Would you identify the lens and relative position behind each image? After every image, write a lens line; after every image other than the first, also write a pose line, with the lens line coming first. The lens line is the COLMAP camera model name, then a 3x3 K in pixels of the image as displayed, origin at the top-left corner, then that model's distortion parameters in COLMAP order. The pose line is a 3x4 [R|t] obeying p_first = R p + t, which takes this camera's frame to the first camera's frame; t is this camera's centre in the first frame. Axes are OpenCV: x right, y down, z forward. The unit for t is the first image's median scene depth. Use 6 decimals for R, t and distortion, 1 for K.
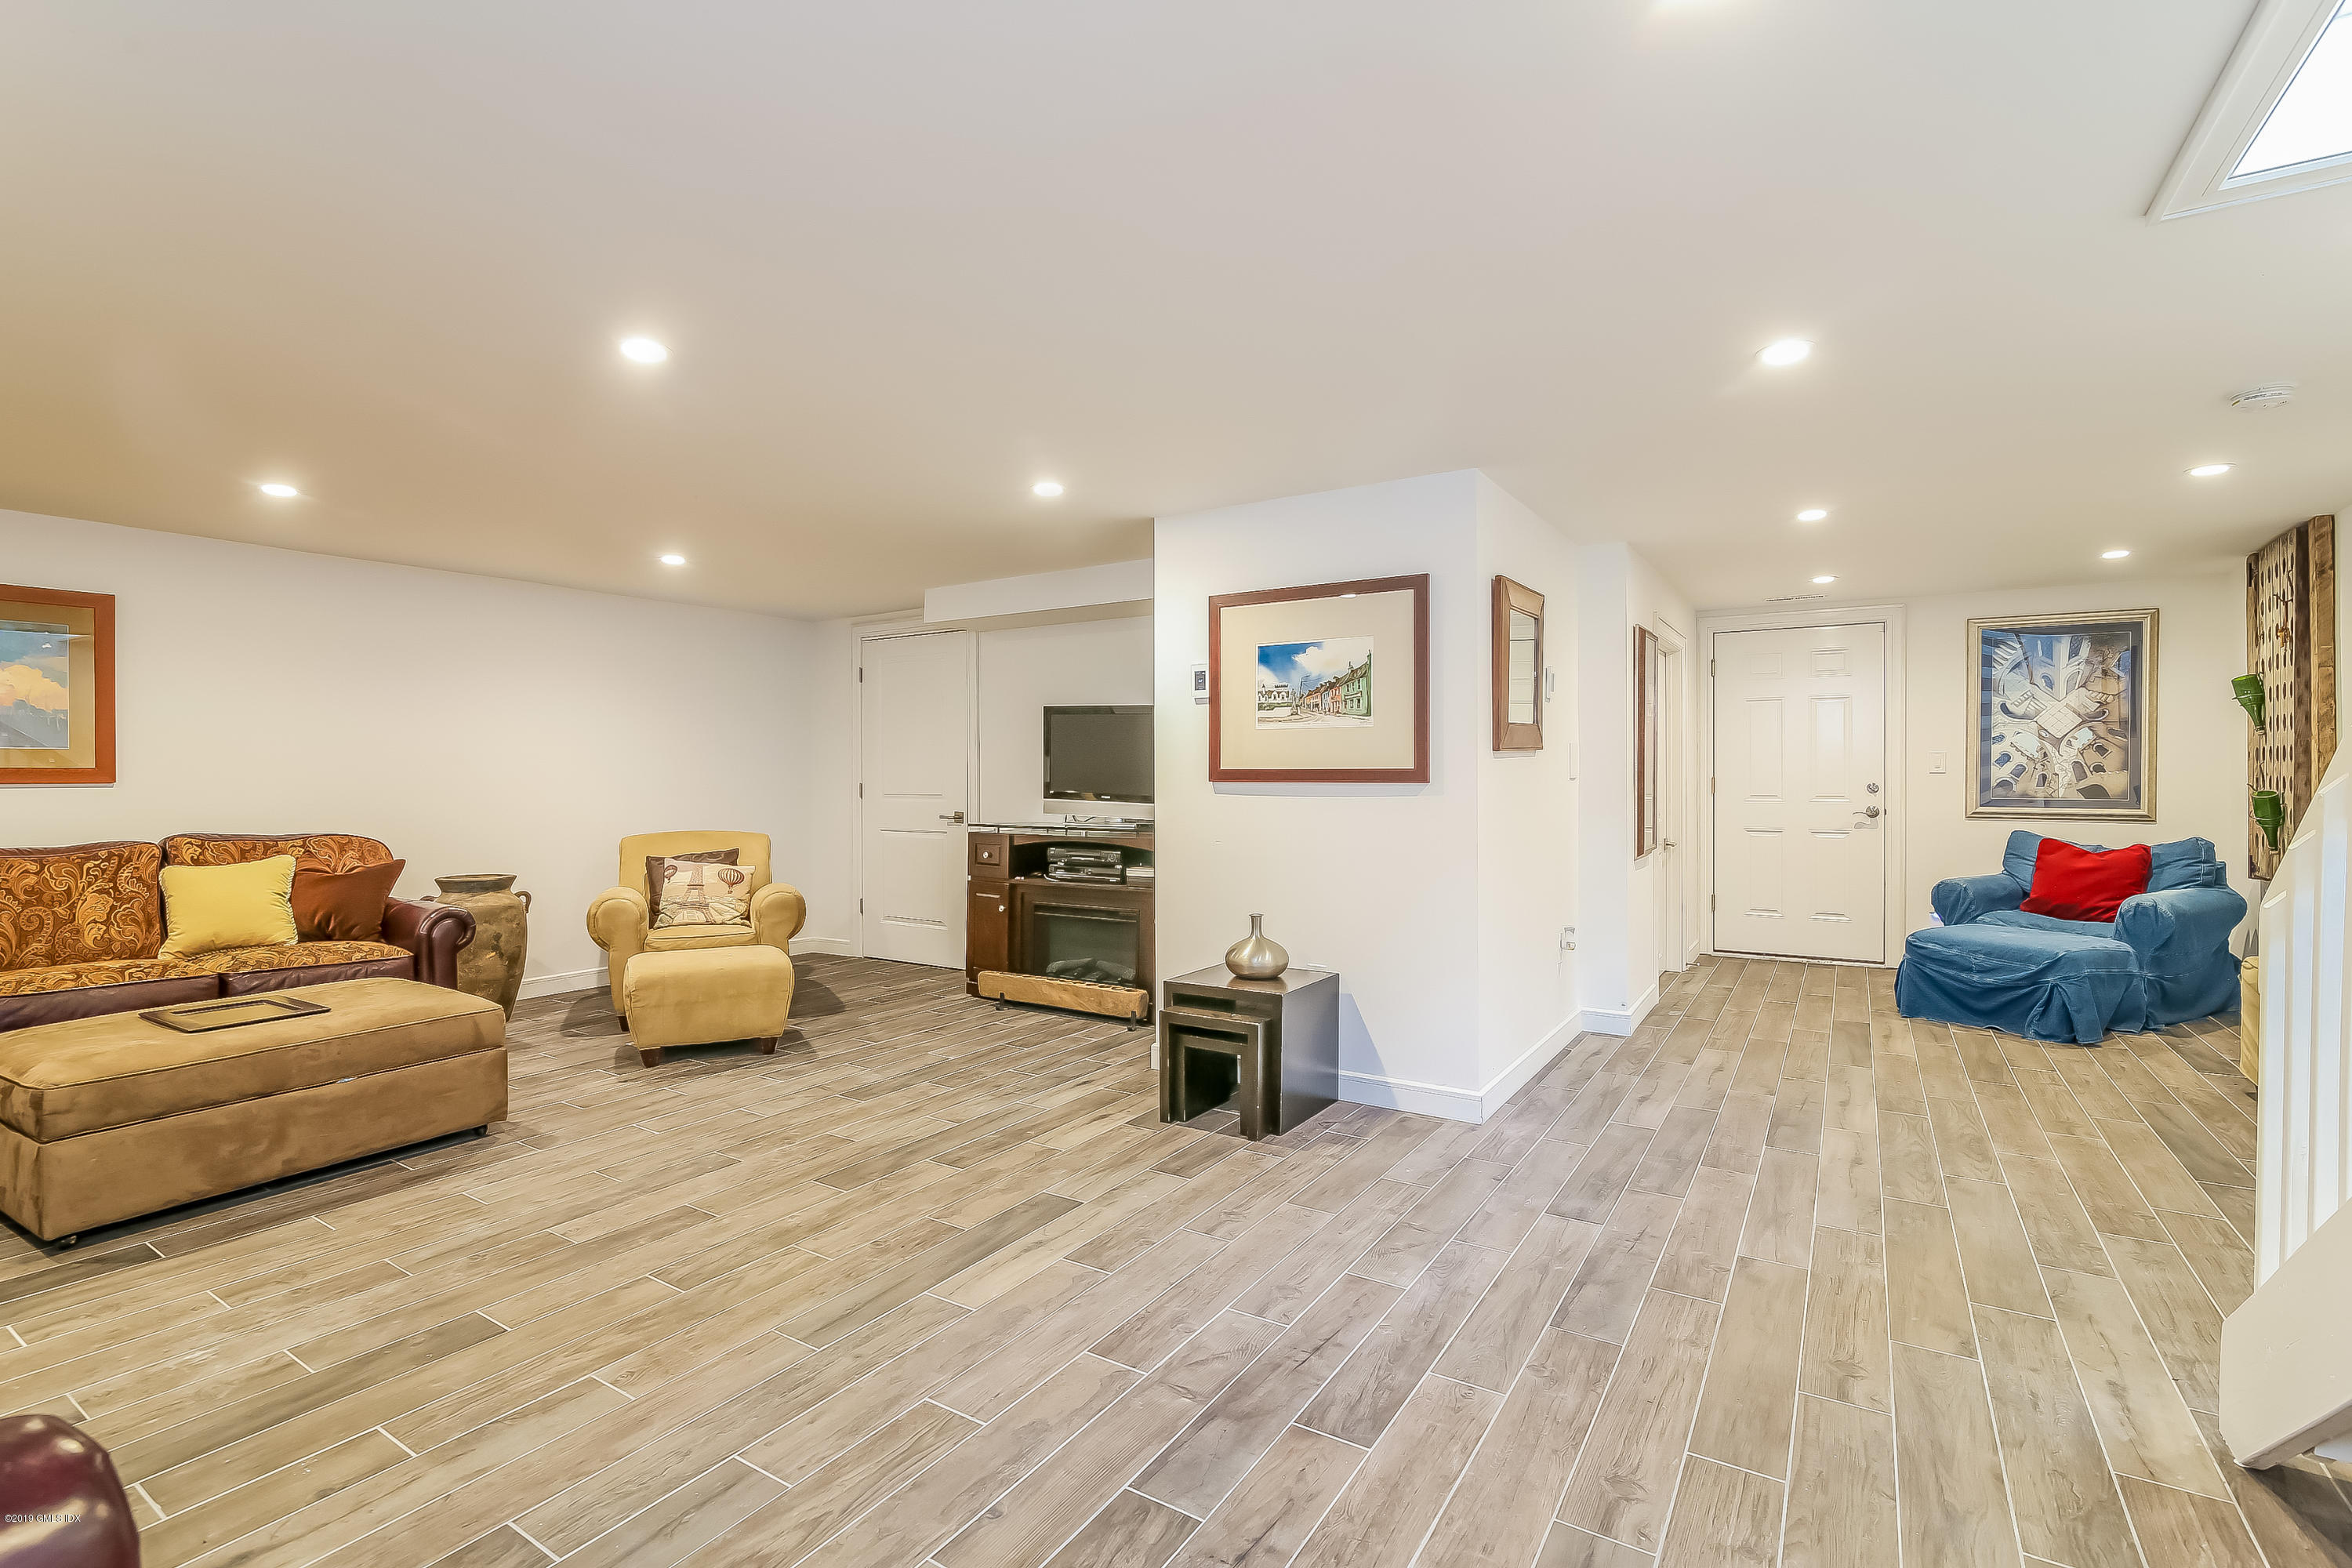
lens RADIAL K [[1082.6, 0, 1166.1], [0, 1082.6, 777.7], [0, 0, 1]] dist [-0.007375, 0.000397]
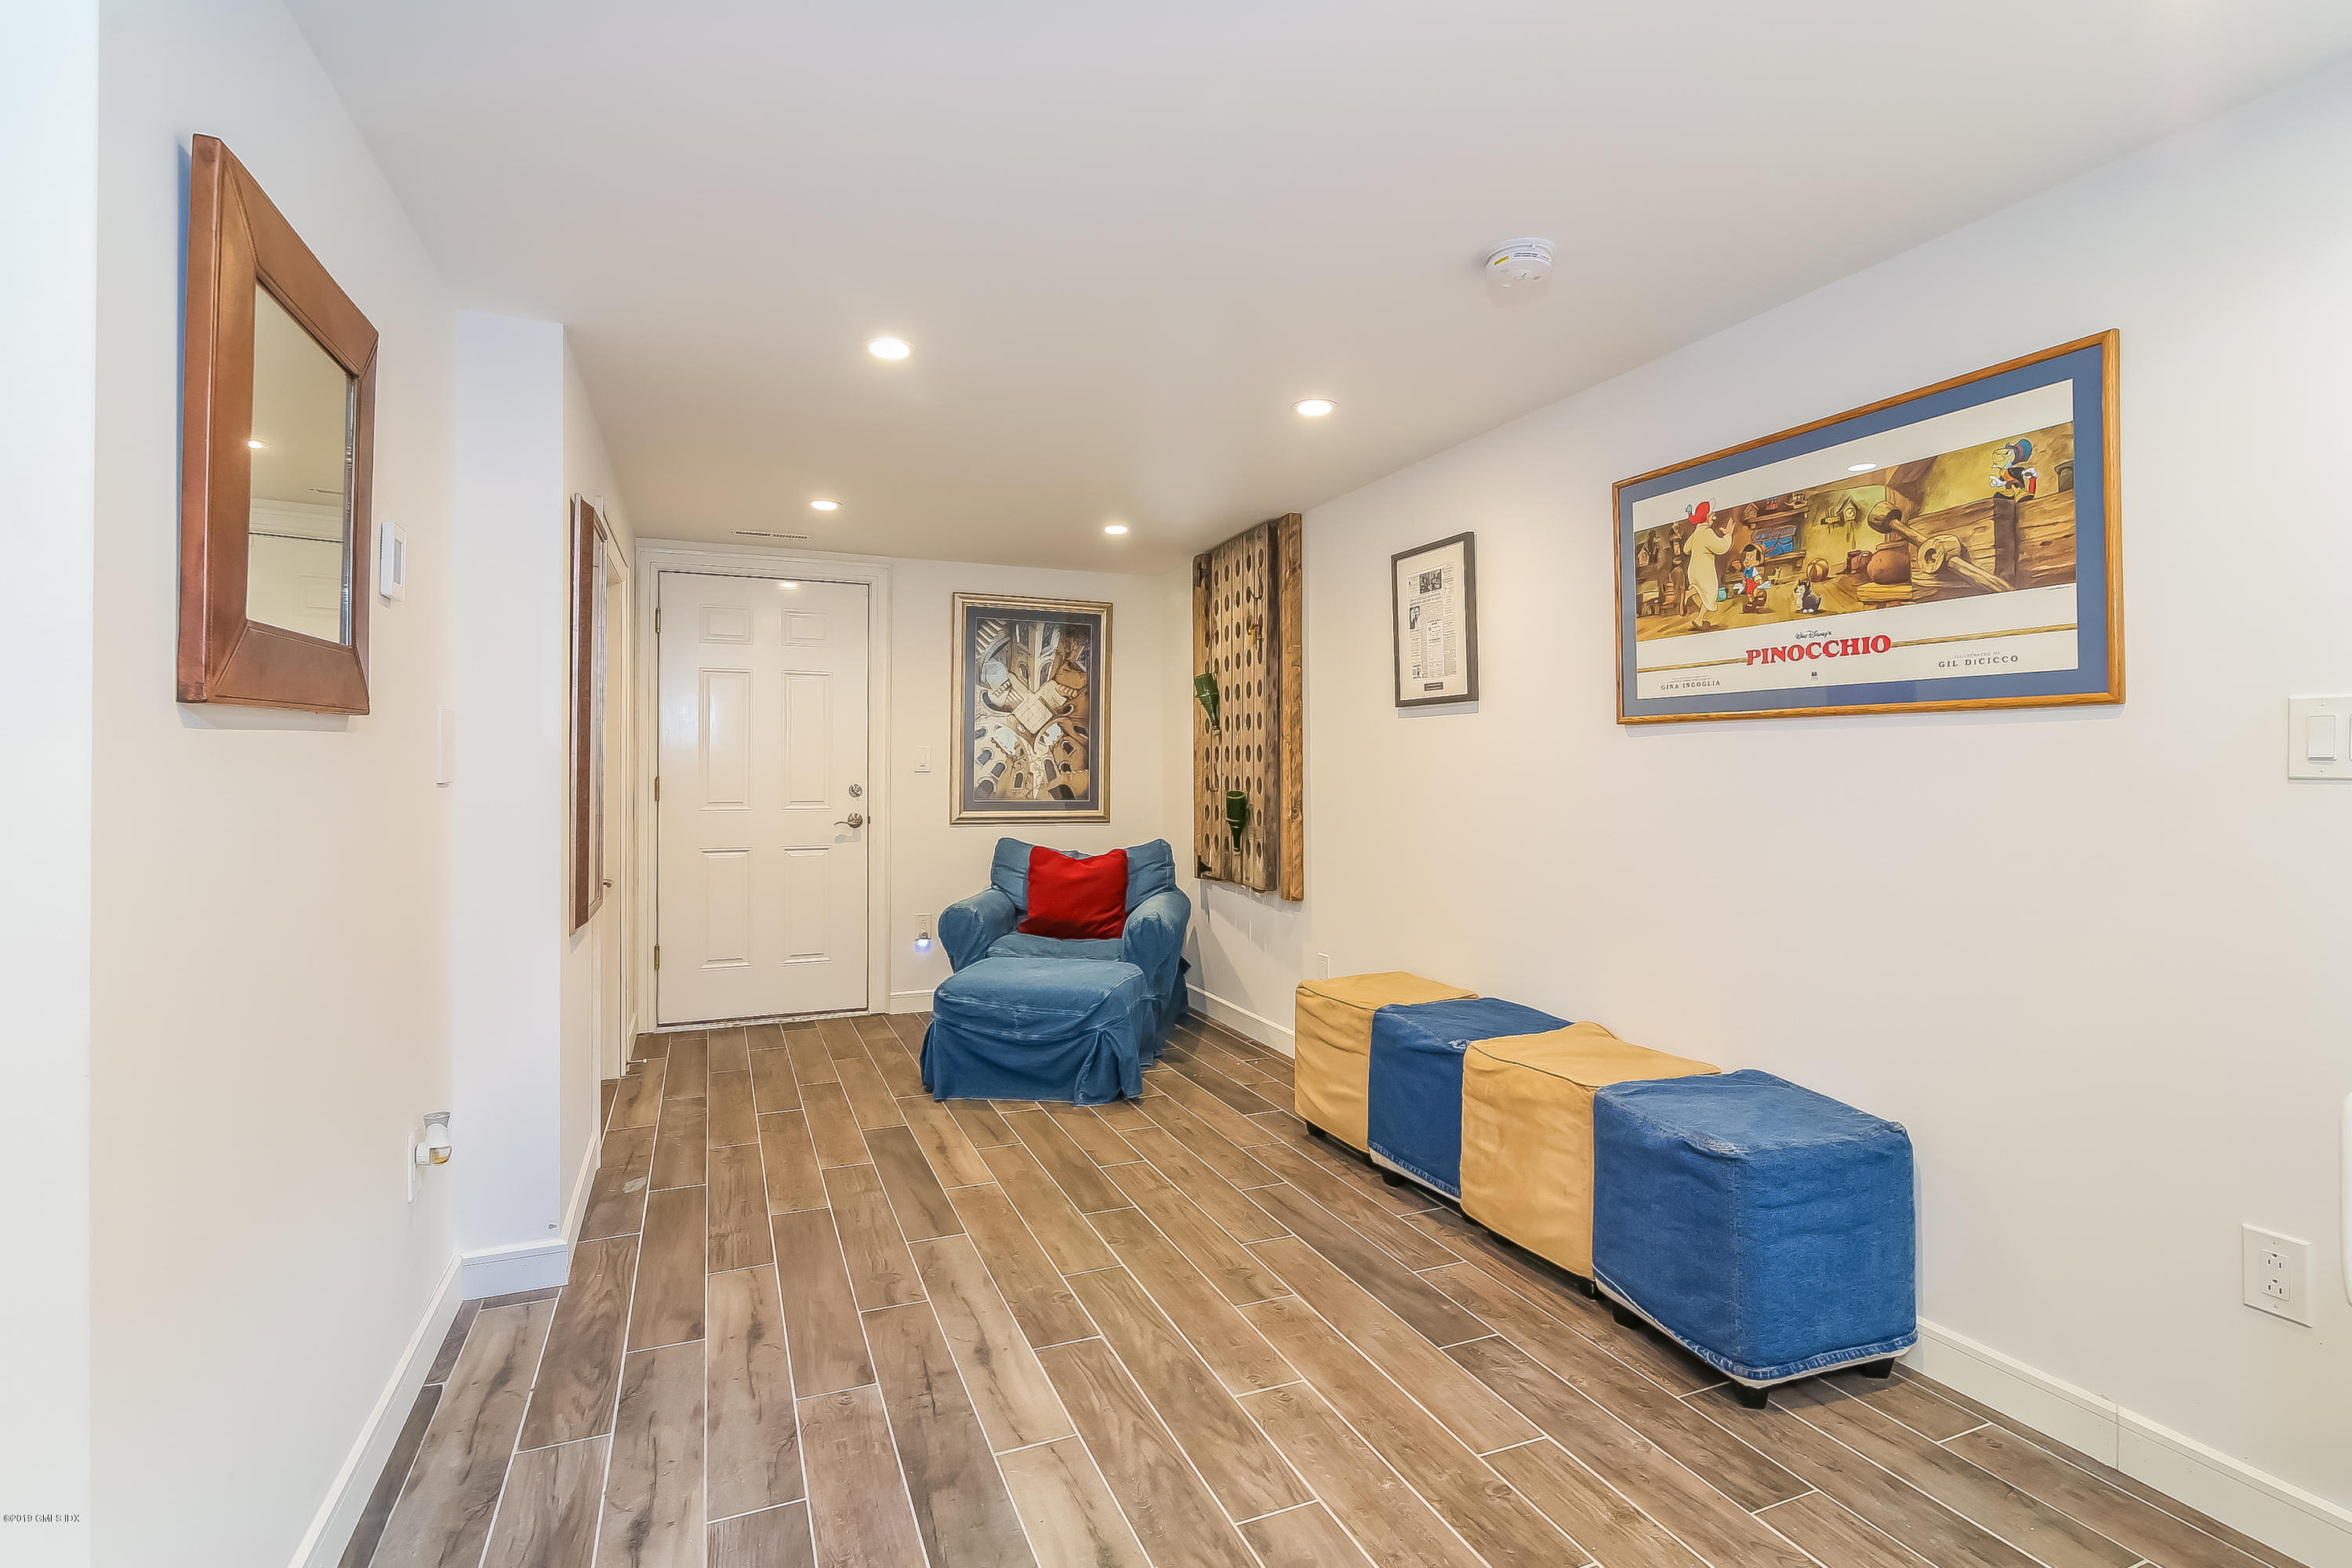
lens RADIAL K [[1082.6, 0, 1157.6], [0, 1082.6, 760.0], [0, 0, 1]] dist [-0.007375, 0.000397]
pose [[0.571911, 0.009317, 0.820263, 0.148566], [0.001509, 0.999922, -0.012409, -0.003474], [-0.820314, 0.008335, 0.571853, 0.421468]]
